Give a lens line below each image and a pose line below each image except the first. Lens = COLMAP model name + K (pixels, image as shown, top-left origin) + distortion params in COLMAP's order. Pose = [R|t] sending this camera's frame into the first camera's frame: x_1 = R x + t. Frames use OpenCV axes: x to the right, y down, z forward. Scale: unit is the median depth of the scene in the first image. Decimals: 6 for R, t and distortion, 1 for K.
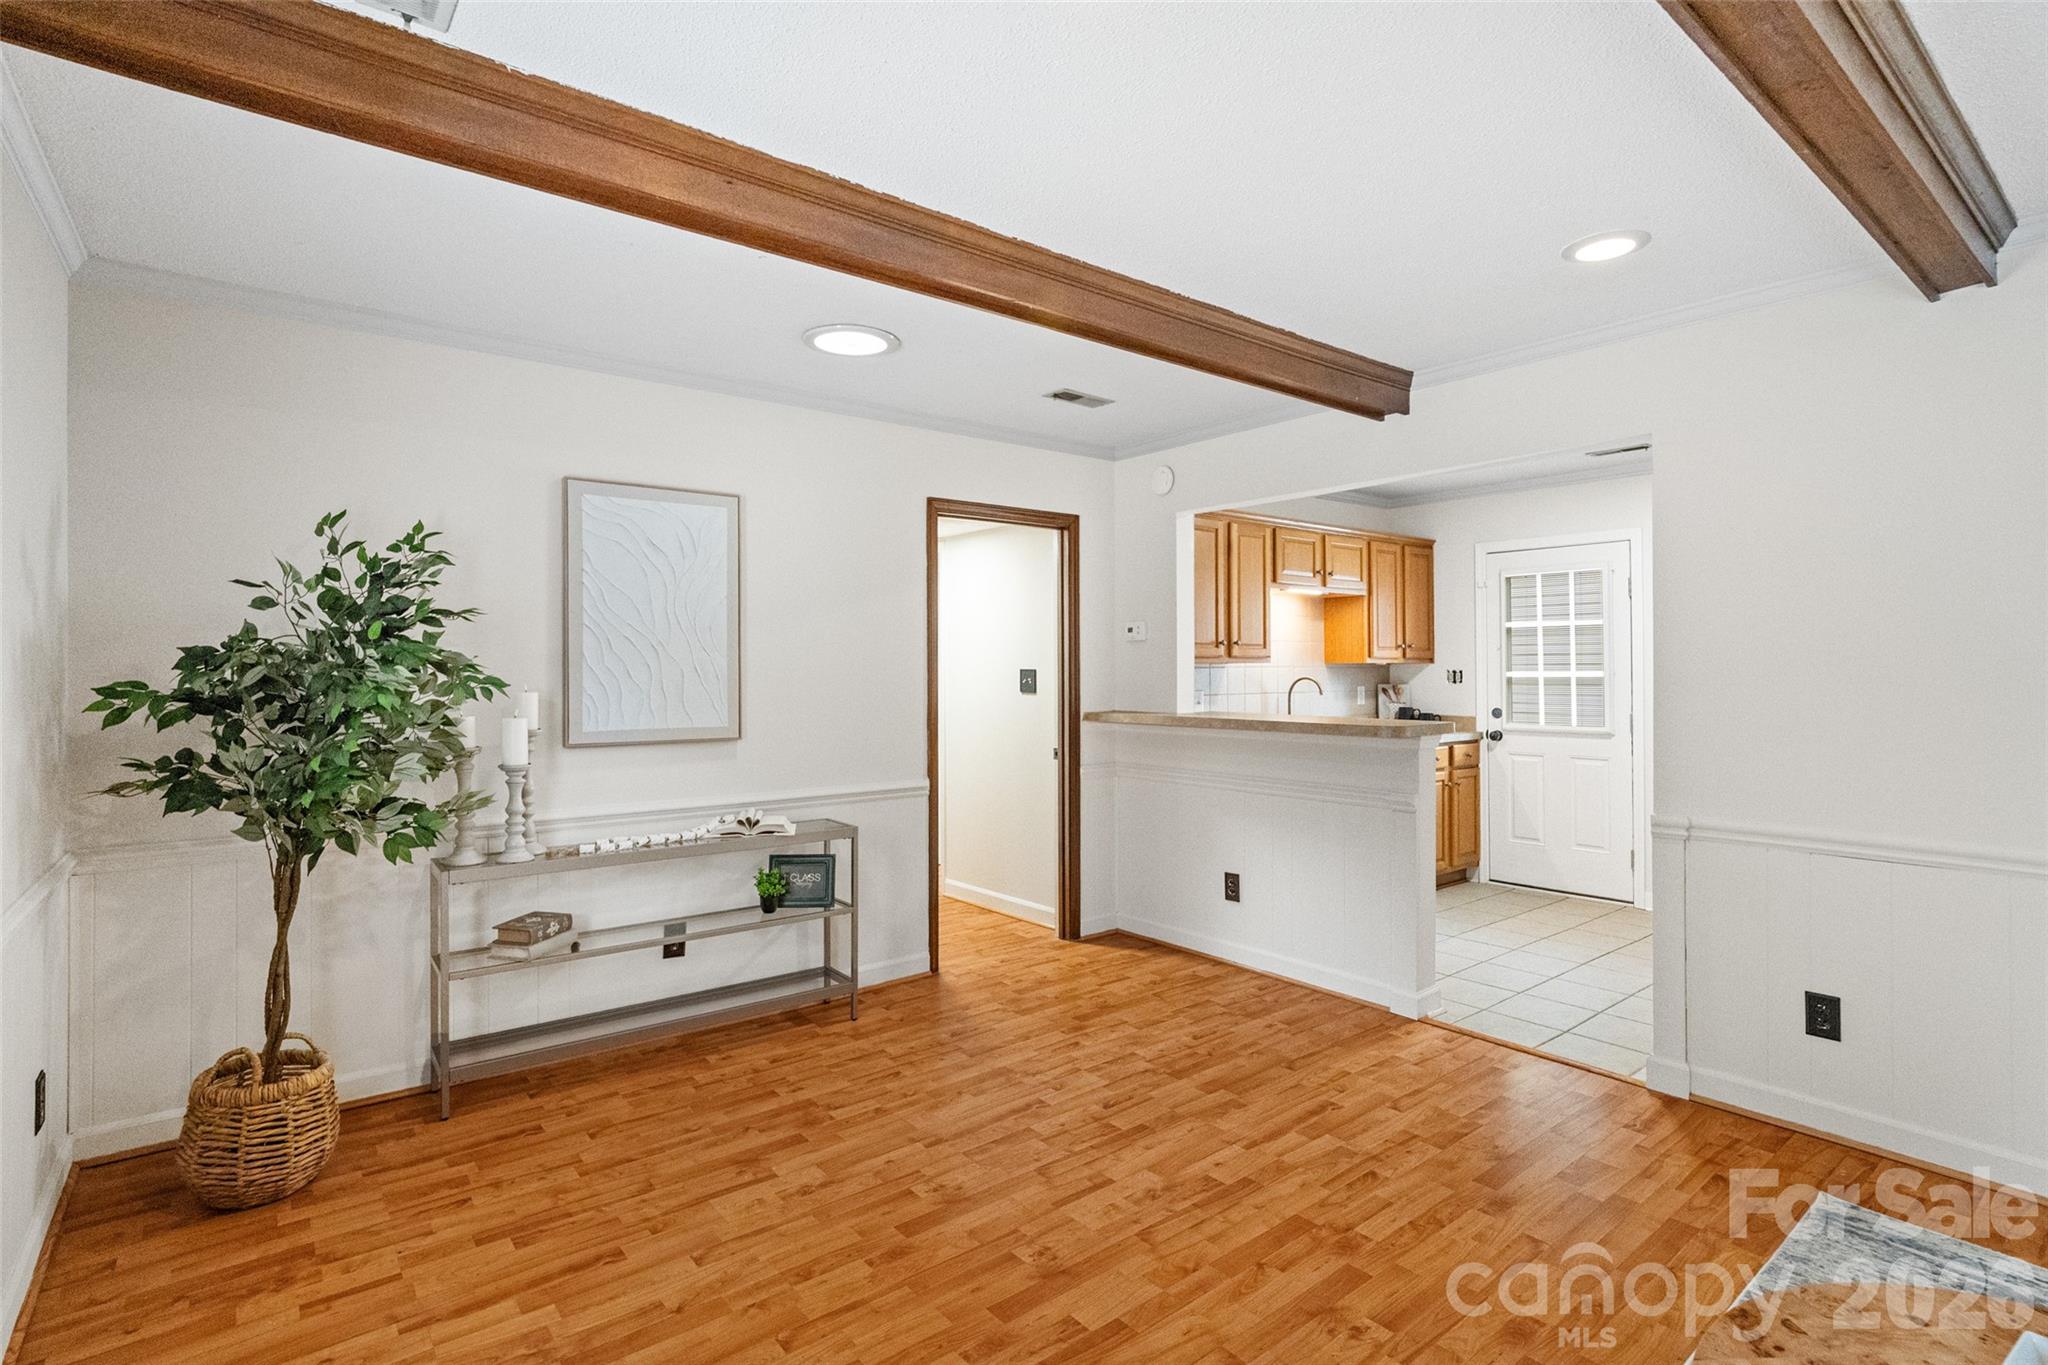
lens RADIAL K [[990.6, 0, 1013.2], [0, 990.6, 640.9], [0, 0, 1]] dist [-0.013497, 0.009618]
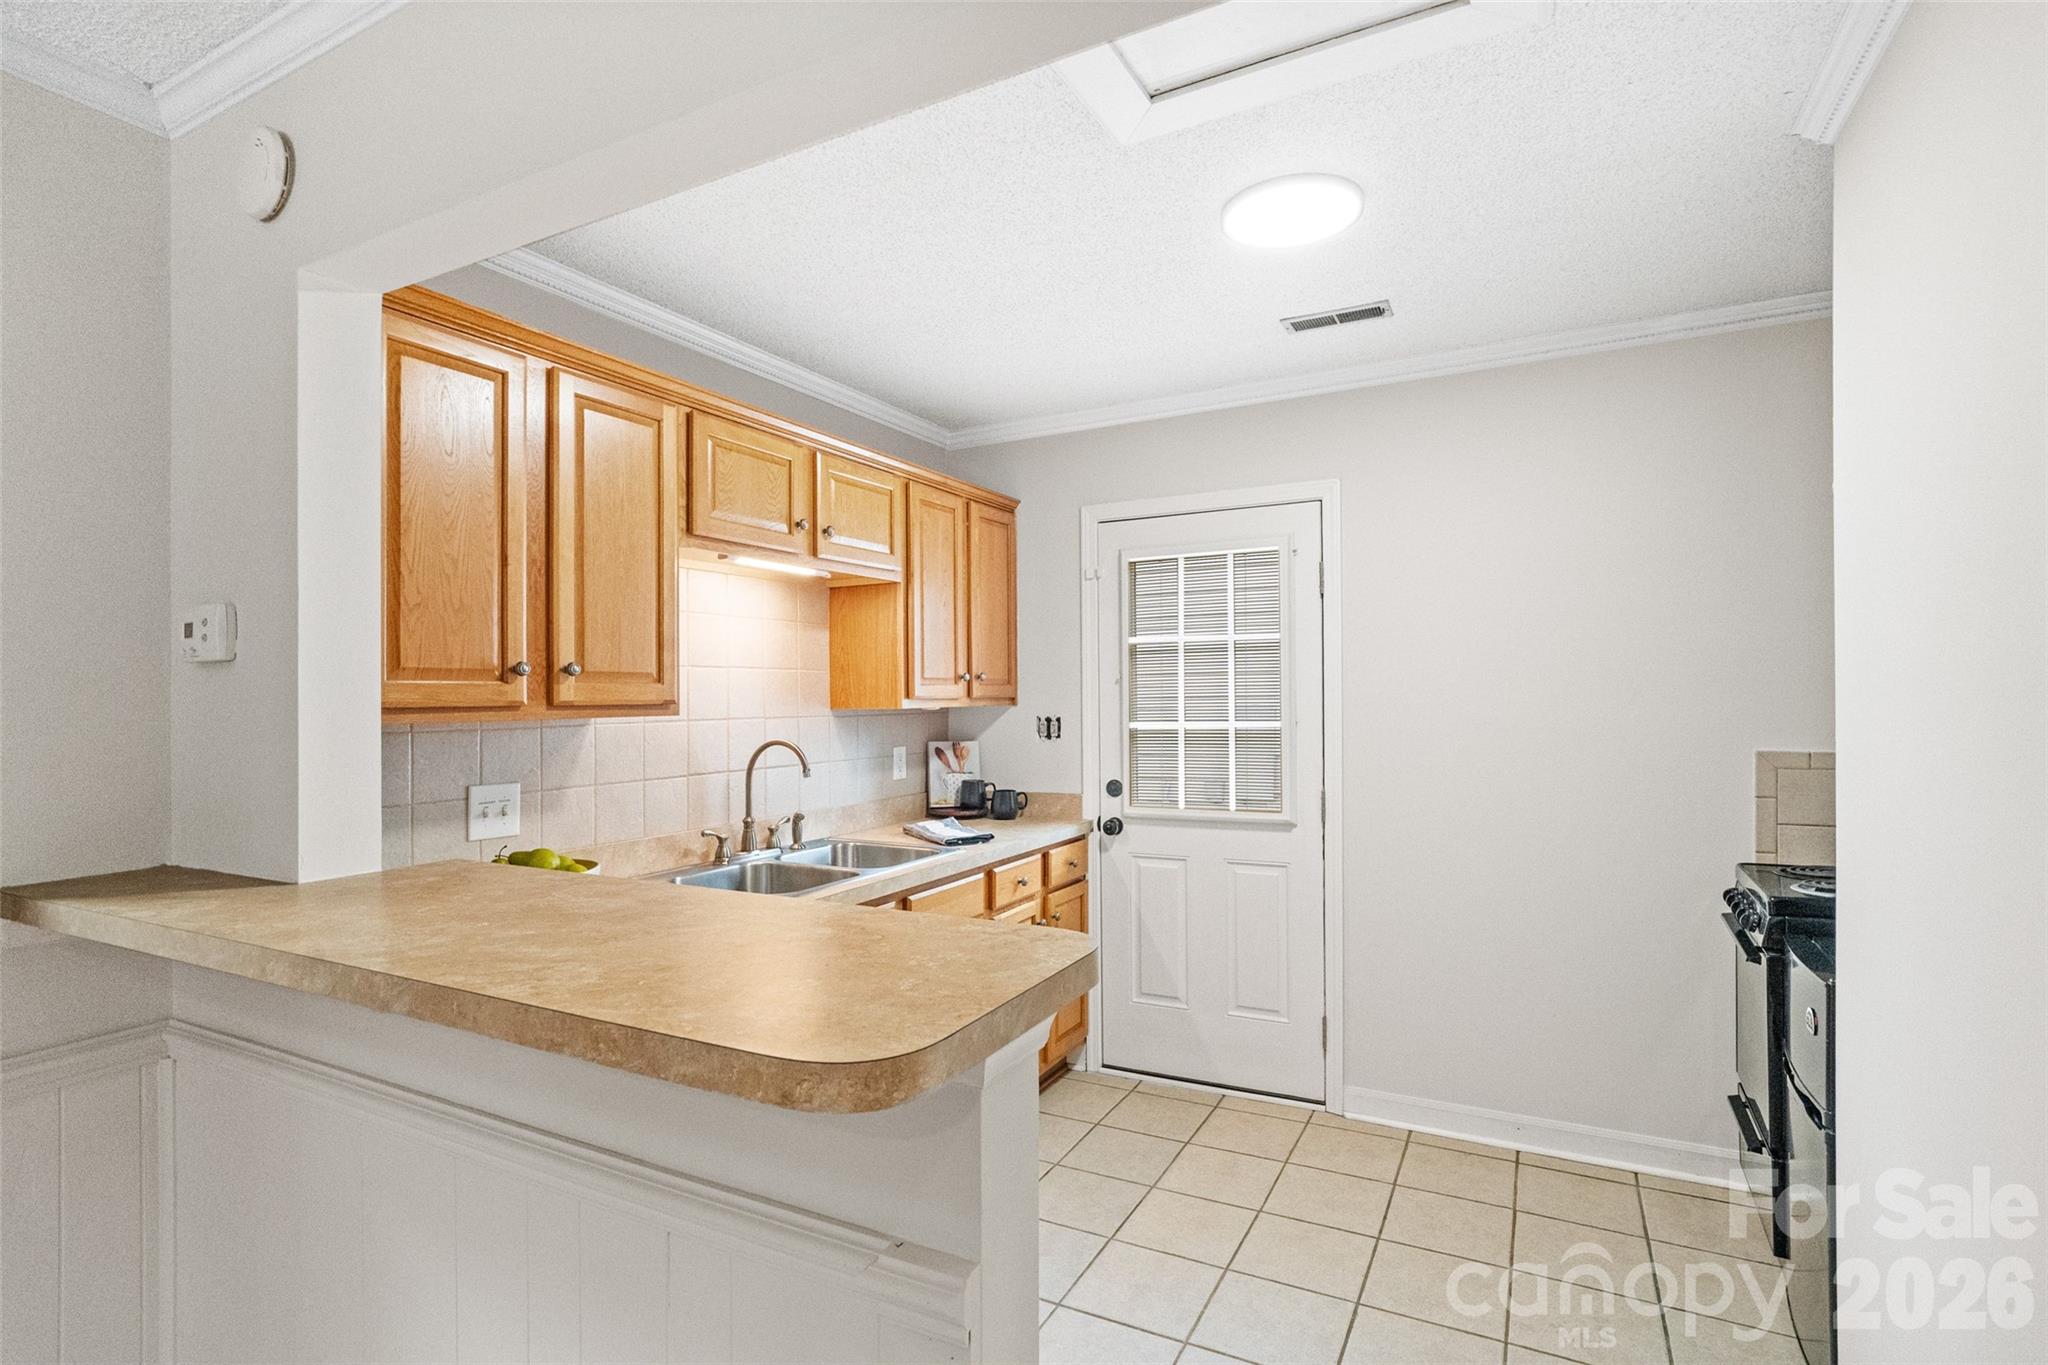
lens RADIAL K [[978.1, 0, 1026.4], [0, 978.1, 670.2], [0, 0, 1]] dist [-0.003669, 0.000606]
pose [[0.913319, 0.001304, 0.407242, 0.199607], [-0.000807, 0.999999, -0.001391, 0.002125], [-0.407244, 0.000942, 0.913319, 0.480387]]
